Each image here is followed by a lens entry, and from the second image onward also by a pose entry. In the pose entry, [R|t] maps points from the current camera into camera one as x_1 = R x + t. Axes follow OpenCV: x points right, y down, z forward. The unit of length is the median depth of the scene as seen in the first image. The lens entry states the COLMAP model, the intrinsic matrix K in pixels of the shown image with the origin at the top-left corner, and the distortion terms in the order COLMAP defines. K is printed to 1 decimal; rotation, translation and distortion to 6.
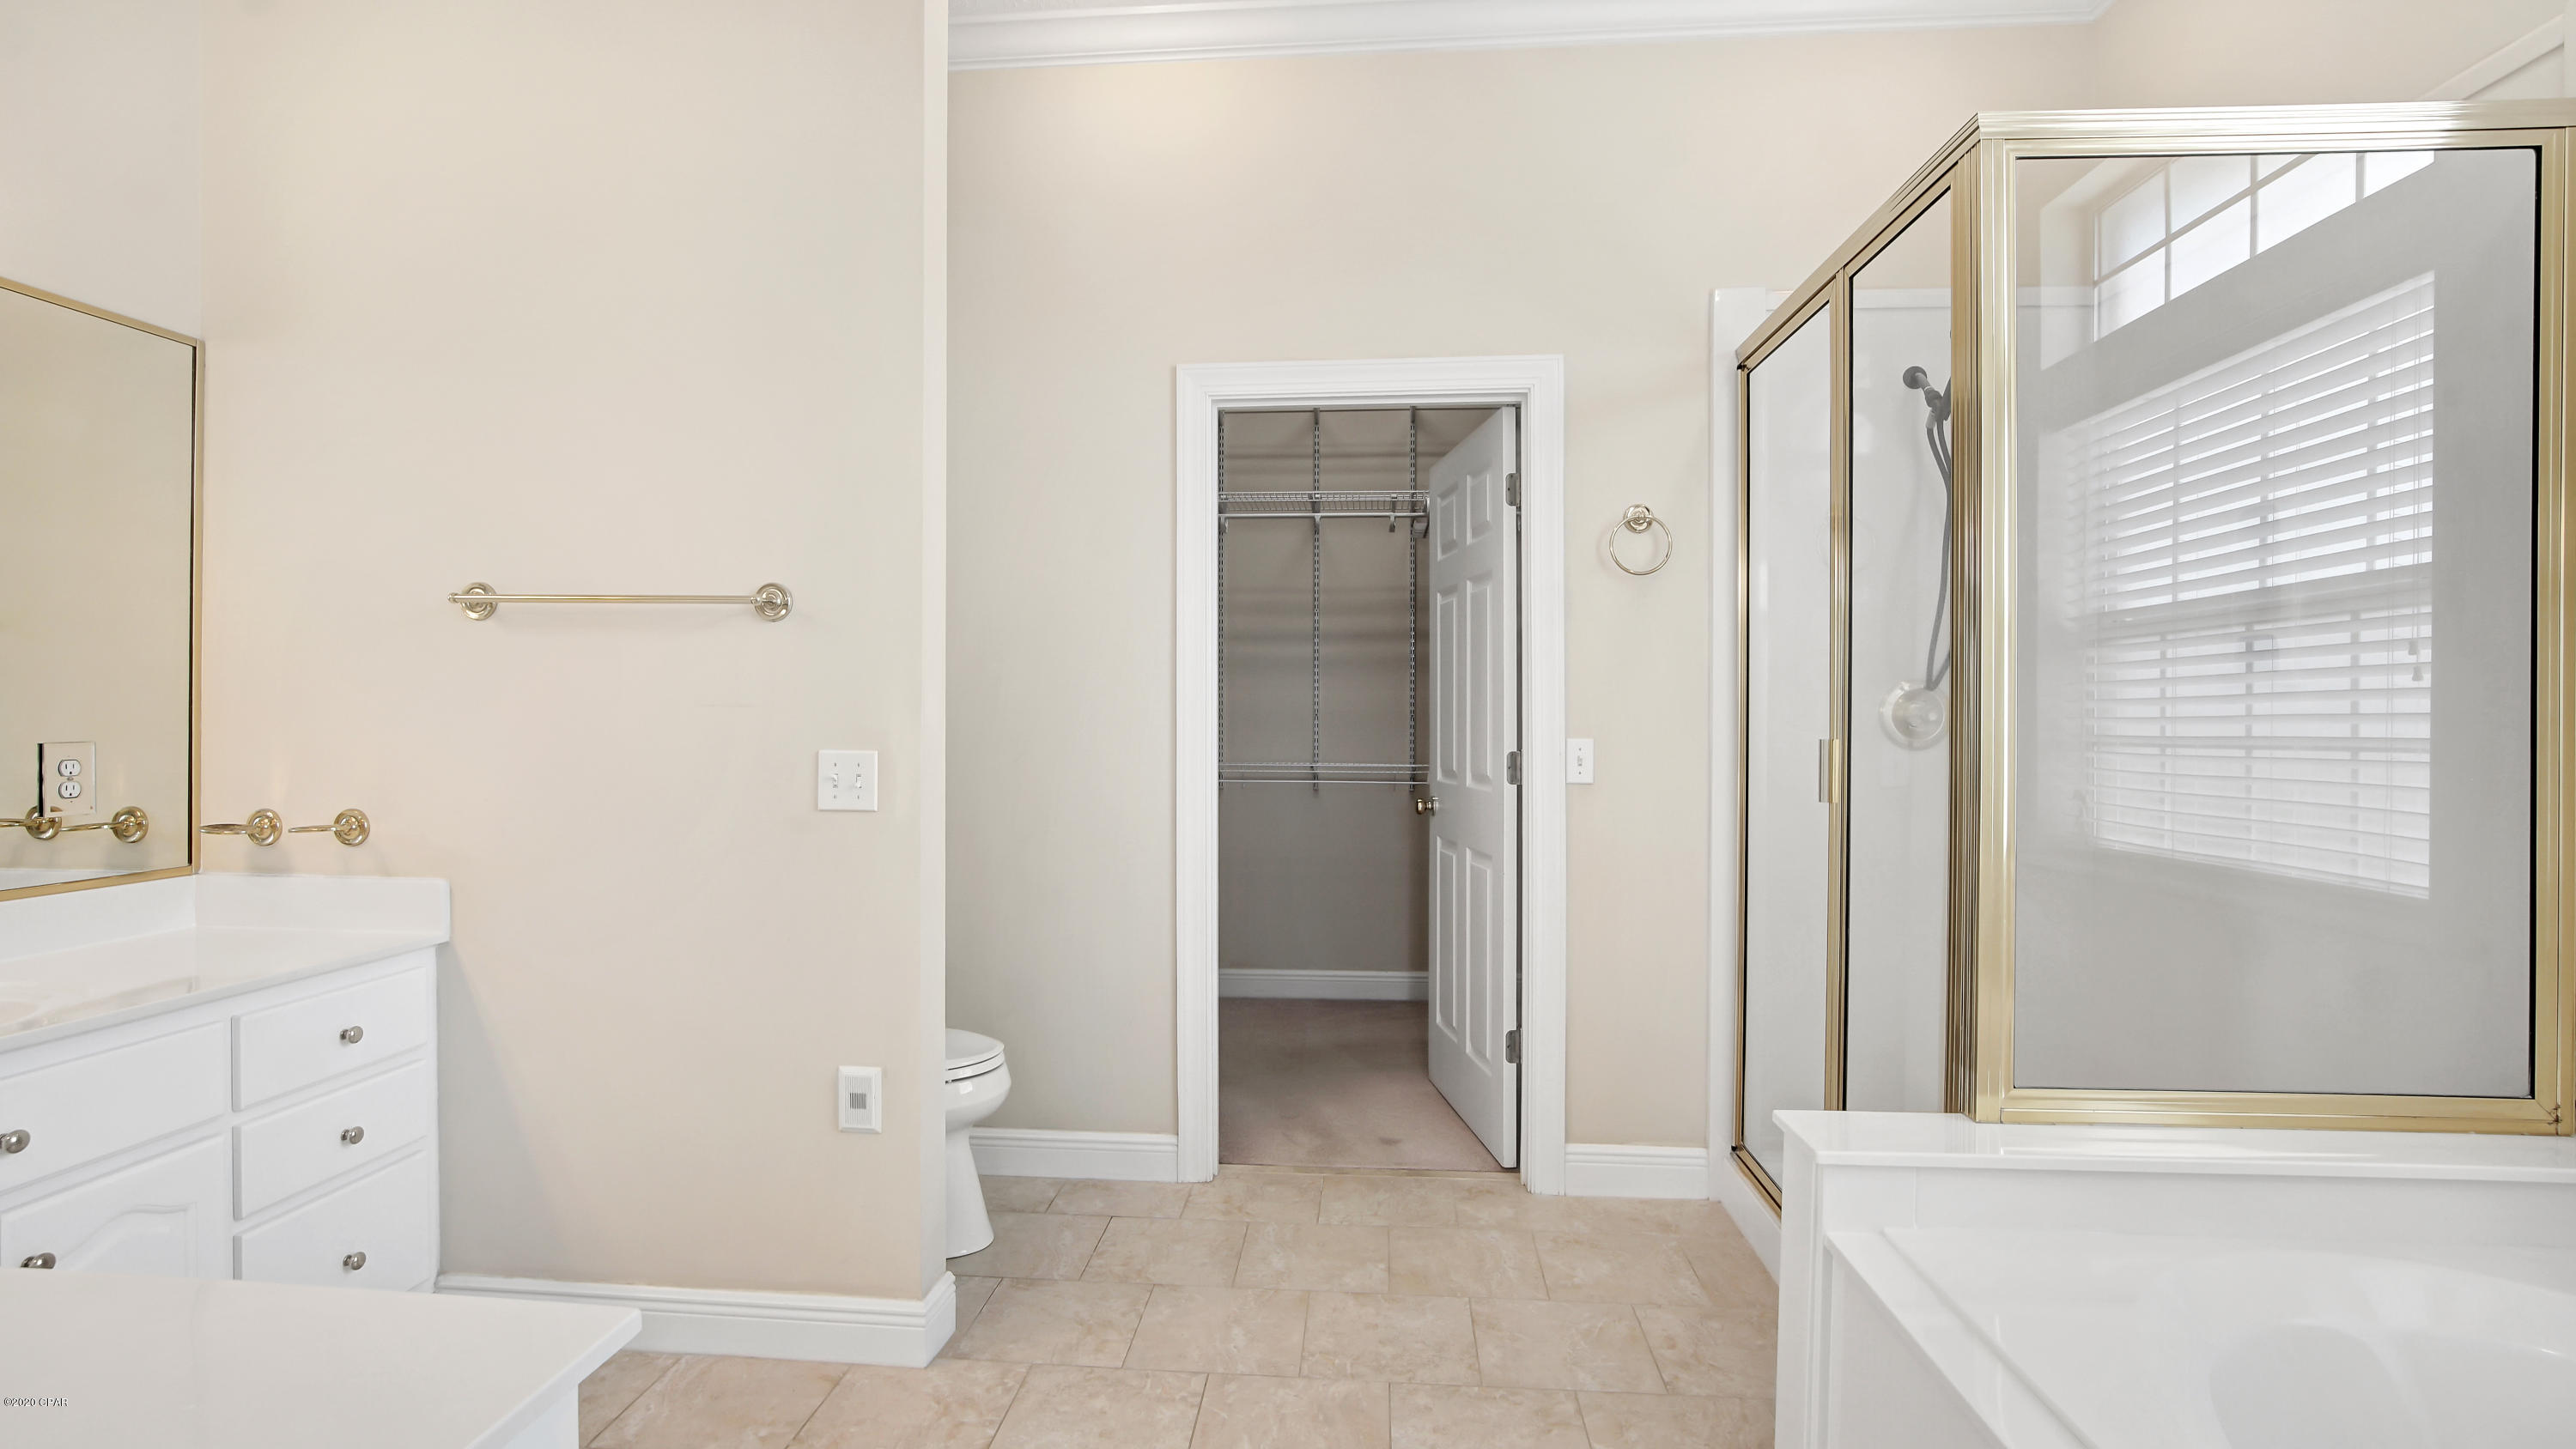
lens RADIAL K [[1178.8, 0, 1288.0], [0, 1178.8, 724.5], [0, 0, 1]] dist [-0.028910, 0.000643]
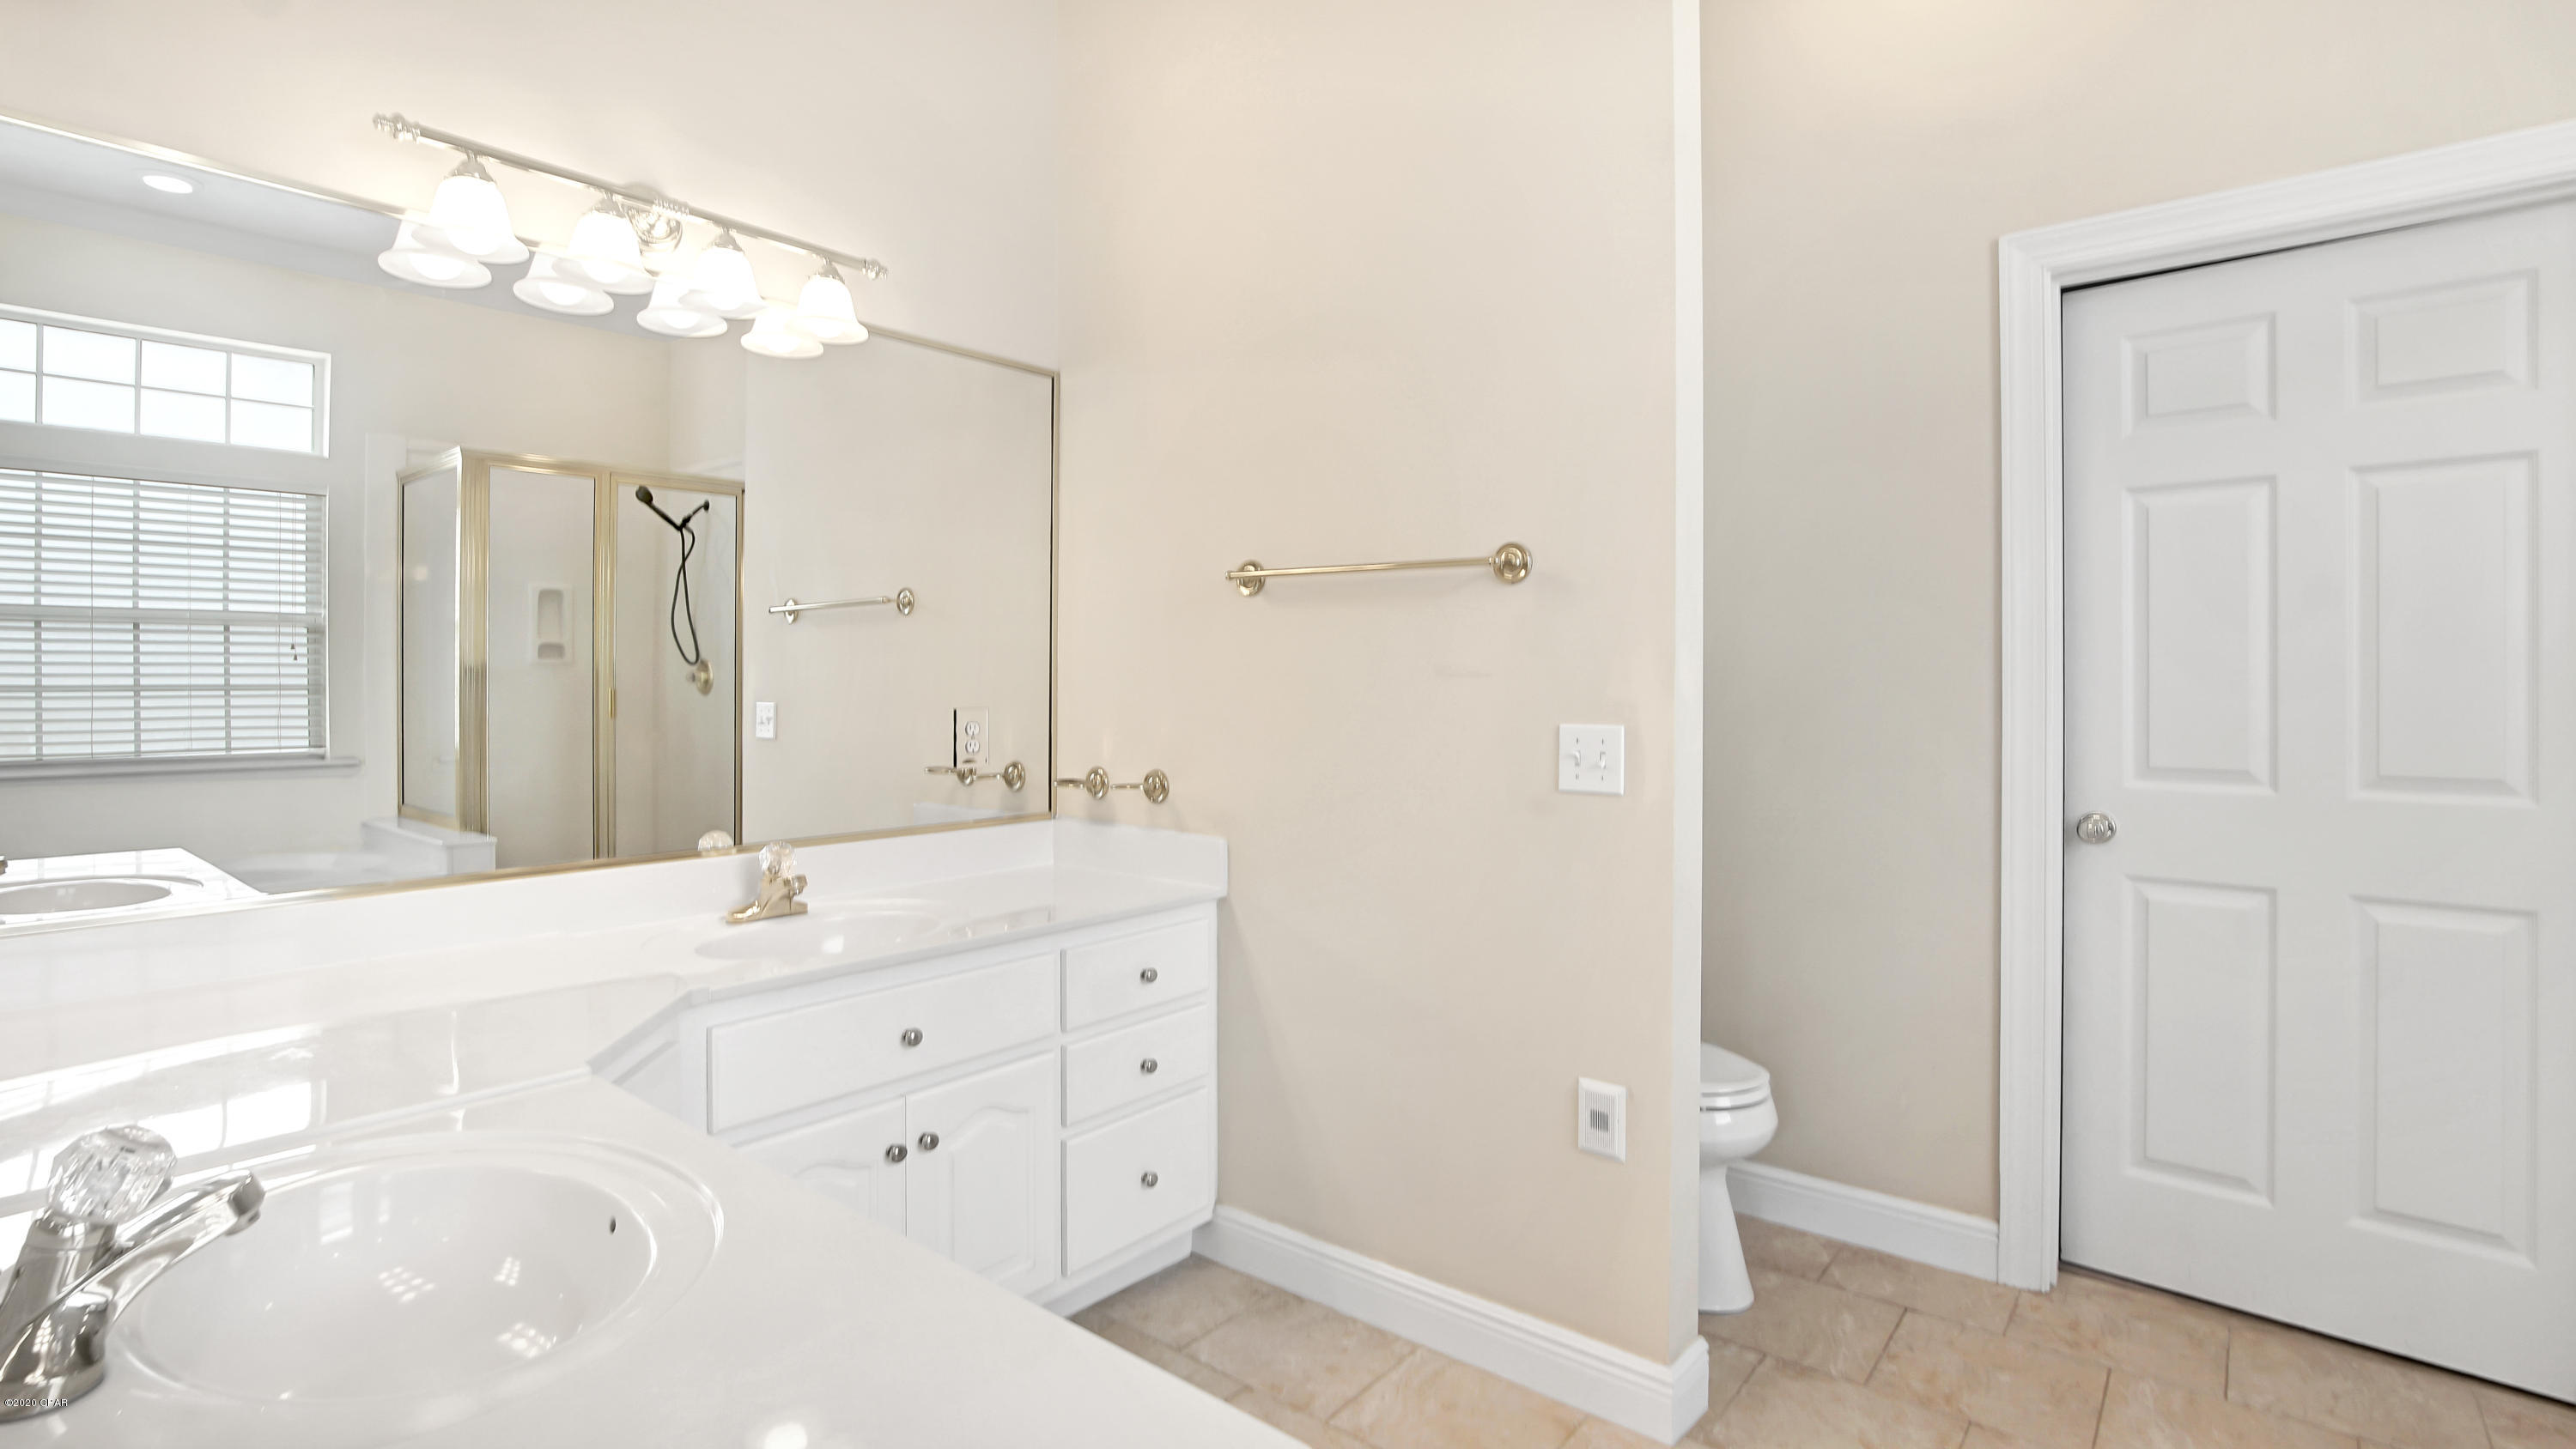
lens RADIAL K [[1190.0, 0, 1280.4], [0, 1190.0, 679.4], [0, 0, 1]] dist [-0.032262, 0.015838]
pose [[0.813939, -0.004288, -0.580935, -0.043494], [-0.003850, 0.999911, -0.012775, -0.000019], [0.580938, 0.012635, 0.813850, 0.130354]]
